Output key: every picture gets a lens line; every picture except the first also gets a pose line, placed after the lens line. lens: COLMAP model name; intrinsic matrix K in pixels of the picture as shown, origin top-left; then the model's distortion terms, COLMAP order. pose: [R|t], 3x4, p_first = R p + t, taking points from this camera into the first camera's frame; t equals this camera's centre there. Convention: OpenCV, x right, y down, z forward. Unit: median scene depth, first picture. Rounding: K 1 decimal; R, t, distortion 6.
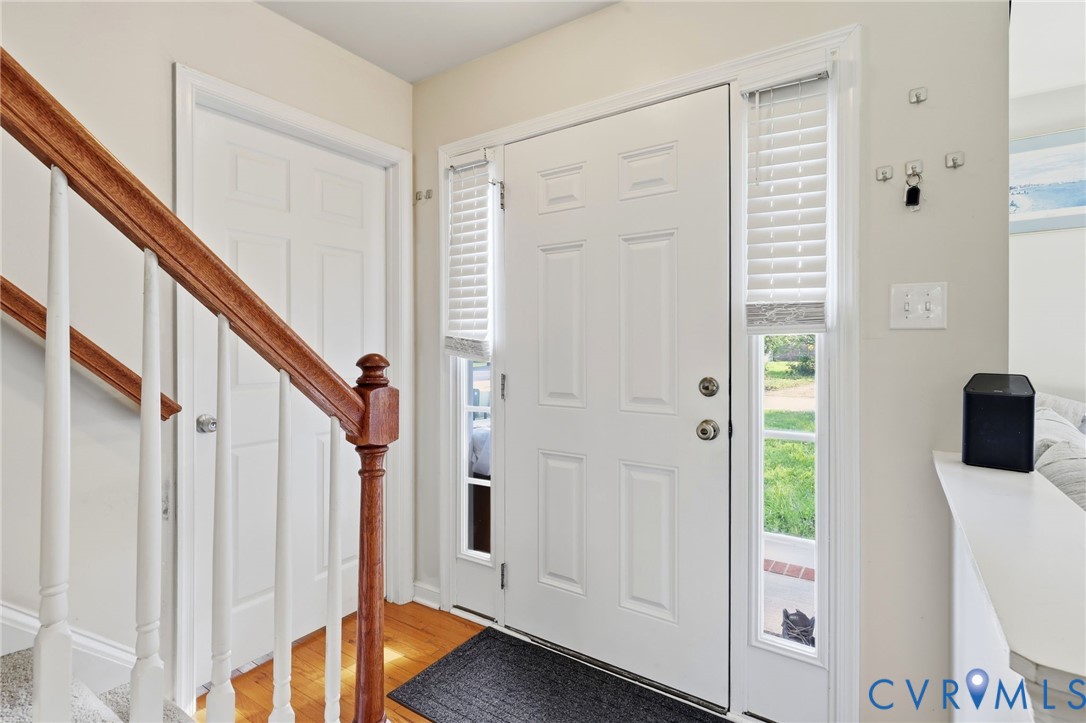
lens RADIAL K [[442.8, 0, 543.0], [0, 442.8, 359.8], [0, 0, 1]] dist [-0.000651, 0.000278]
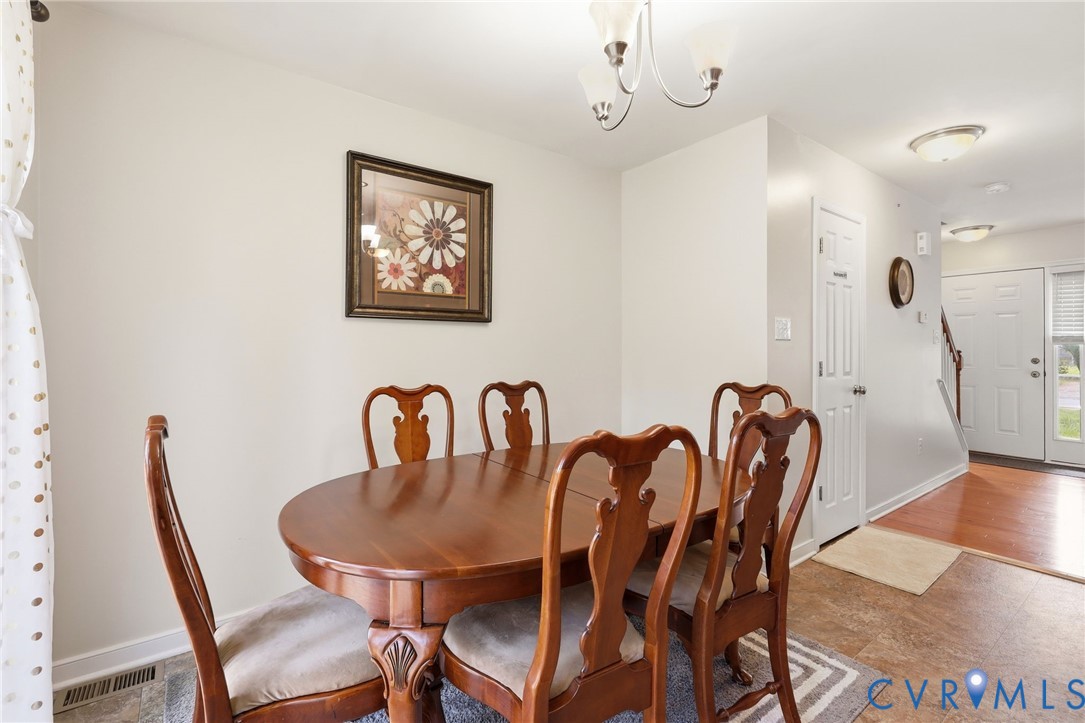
lens RADIAL K [[442.4, 0, 541.9], [0, 442.4, 357.1], [0, 0, 1]] dist [-0.000651, 0.000278]
pose [[0.894316, 0.003831, -0.447419, -1.461569], [0.000365, 0.999957, 0.009290, -0.001252], [0.447435, -0.008472, 0.894276, -3.642875]]
